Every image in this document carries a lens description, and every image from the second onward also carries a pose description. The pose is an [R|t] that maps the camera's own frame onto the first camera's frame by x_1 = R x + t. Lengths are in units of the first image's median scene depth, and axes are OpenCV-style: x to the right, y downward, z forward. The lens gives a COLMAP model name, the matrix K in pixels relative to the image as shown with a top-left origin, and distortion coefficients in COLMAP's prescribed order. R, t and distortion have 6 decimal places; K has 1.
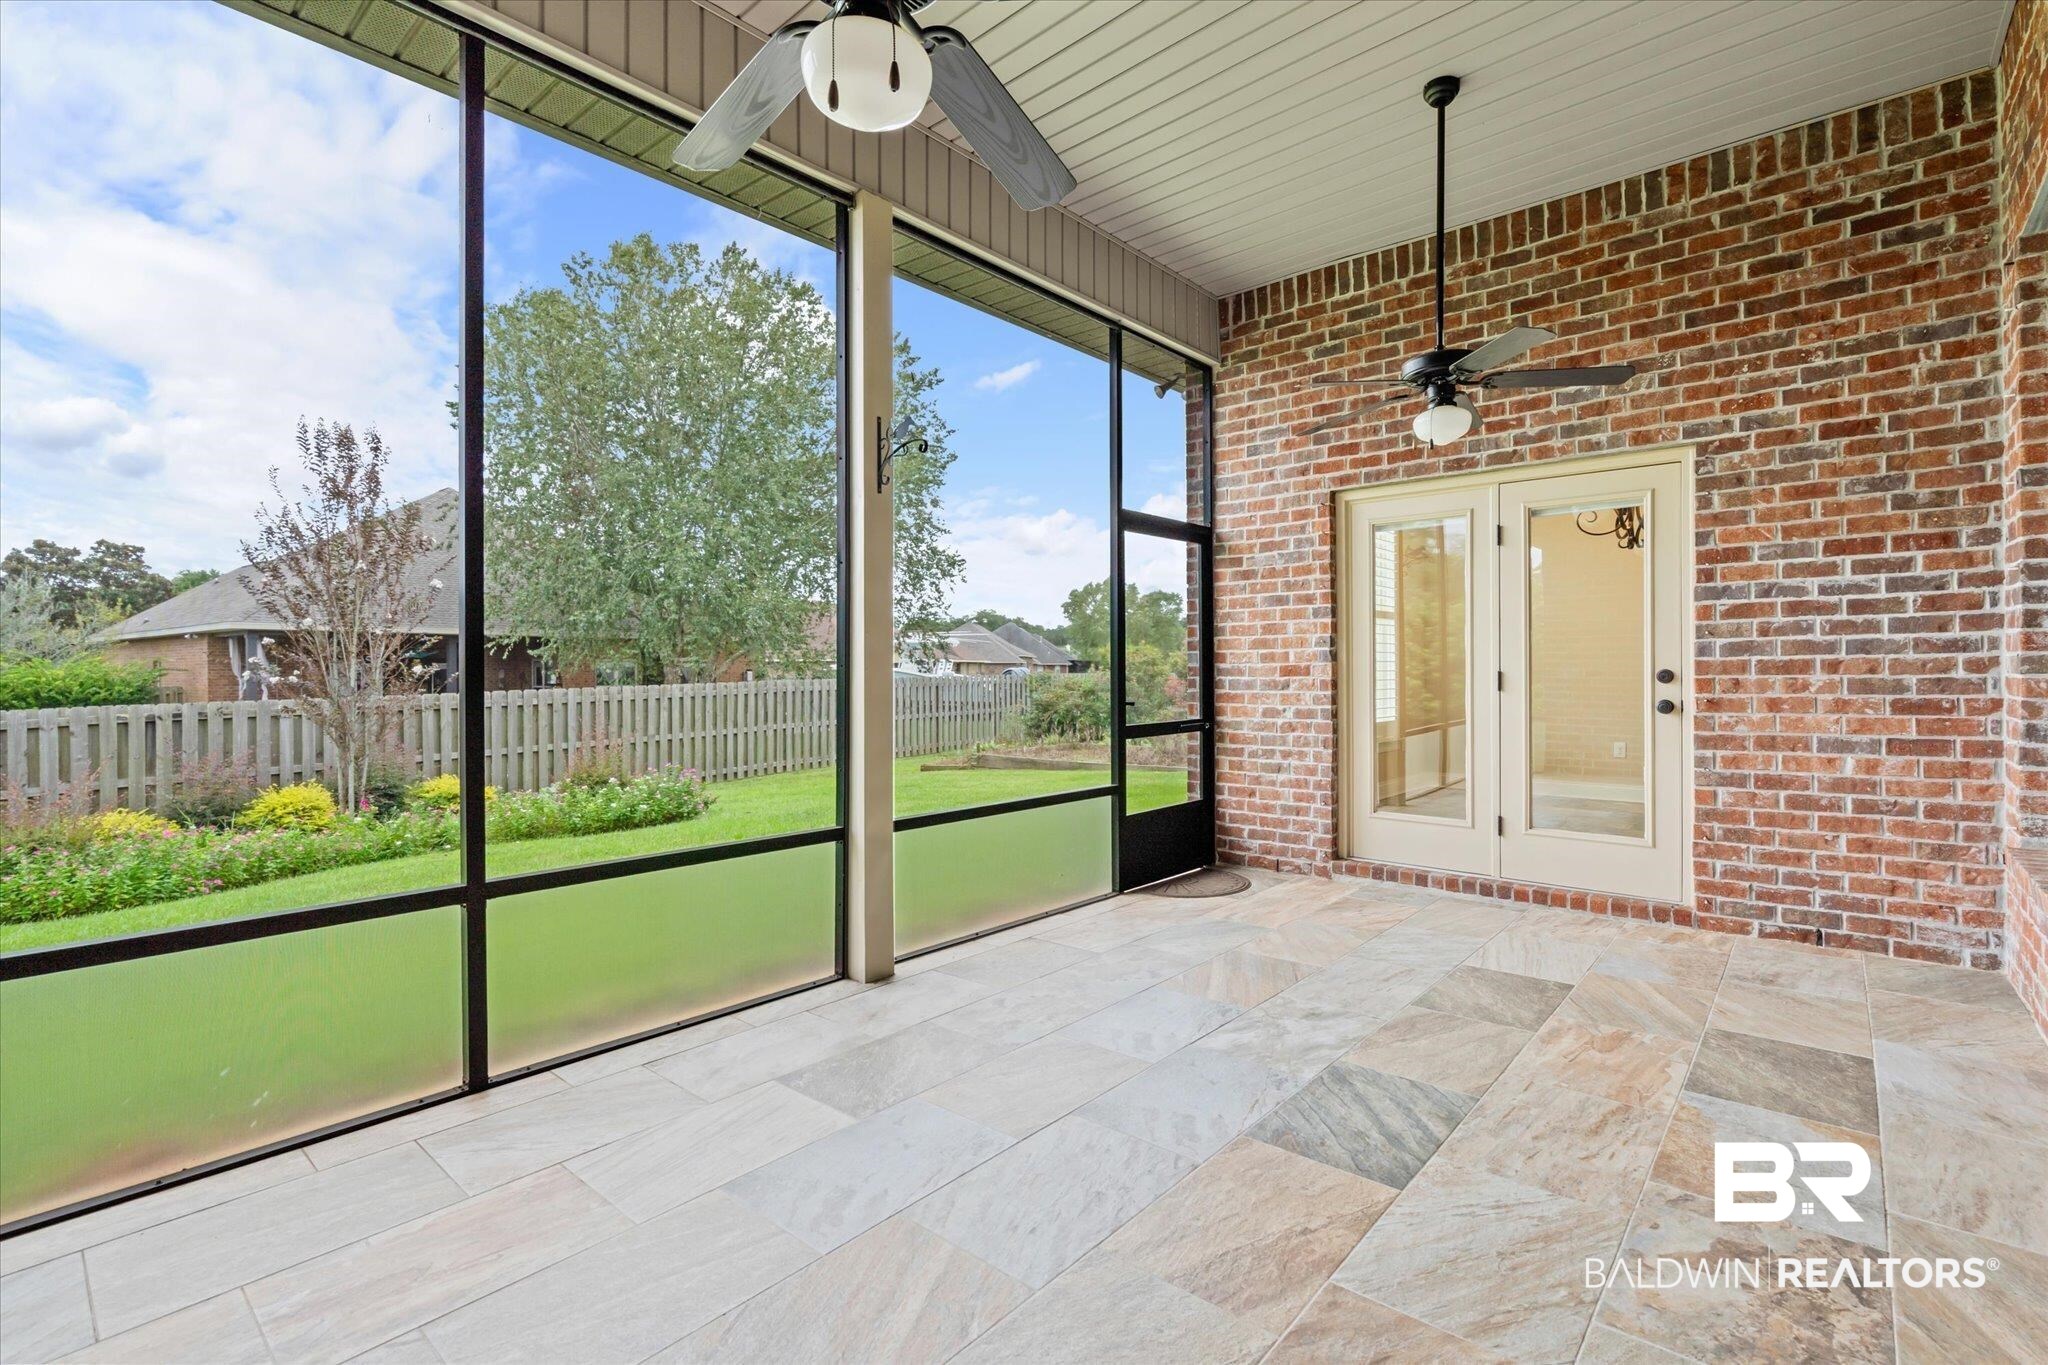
lens RADIAL K [[935.3, 0, 1032.3], [0, 935.3, 668.3], [0, 0, 1]] dist [-0.002452, 0.000247]
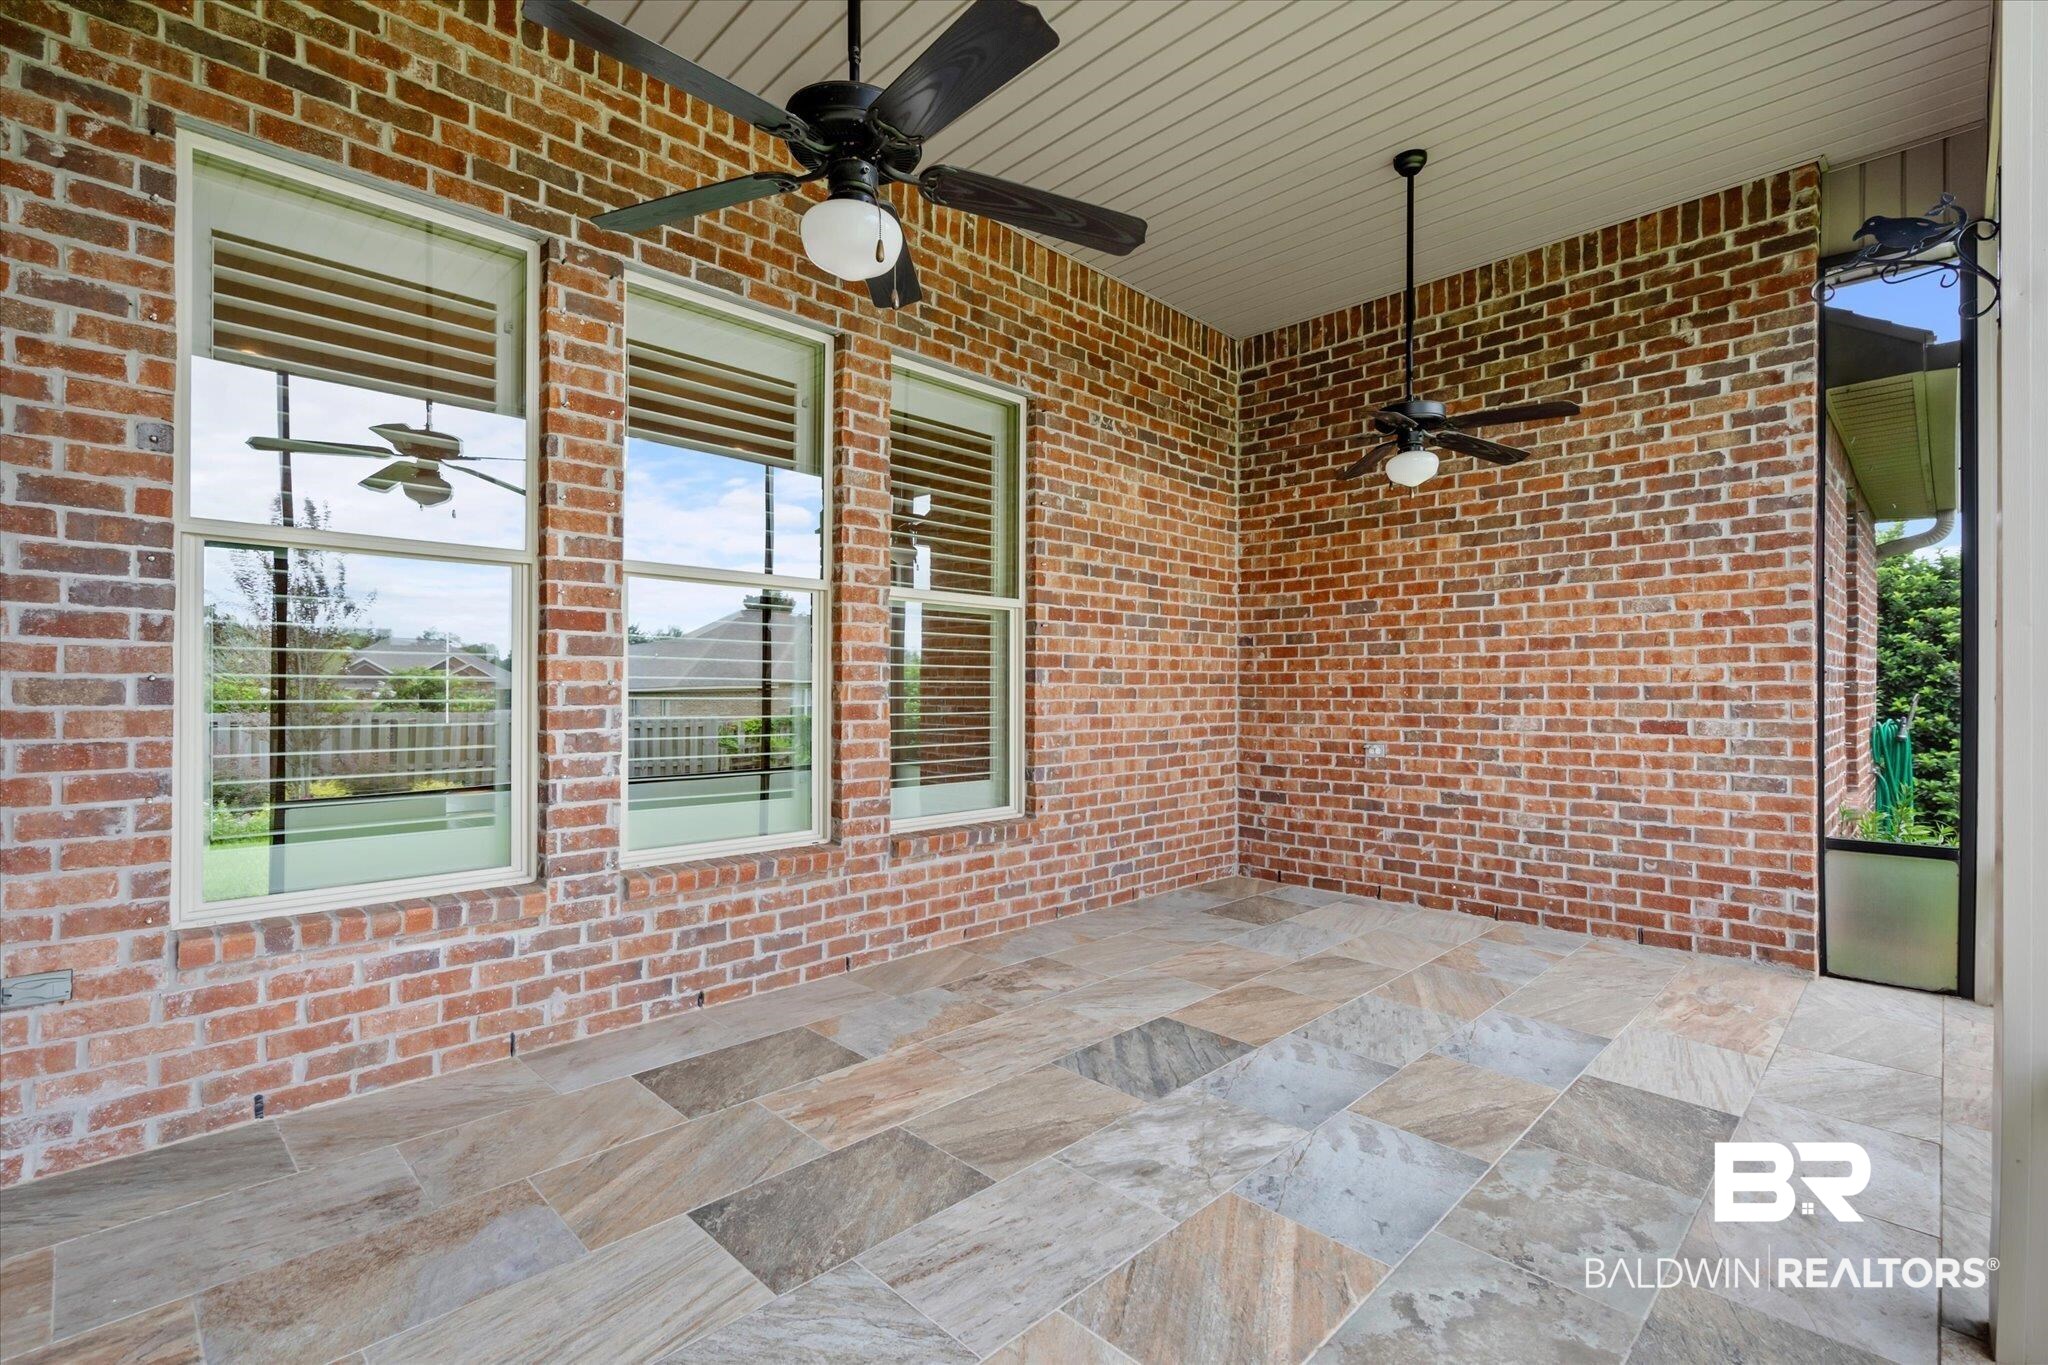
lens RADIAL K [[935.3, 0, 1029.5], [0, 935.3, 684.9], [0, 0, 1]] dist [-0.002452, 0.000247]
pose [[-0.998191, 0.002124, 0.060079, 0.404291], [0.001611, 0.999962, -0.008572, -0.001451], [-0.060095, -0.008460, -0.998157, 2.025468]]
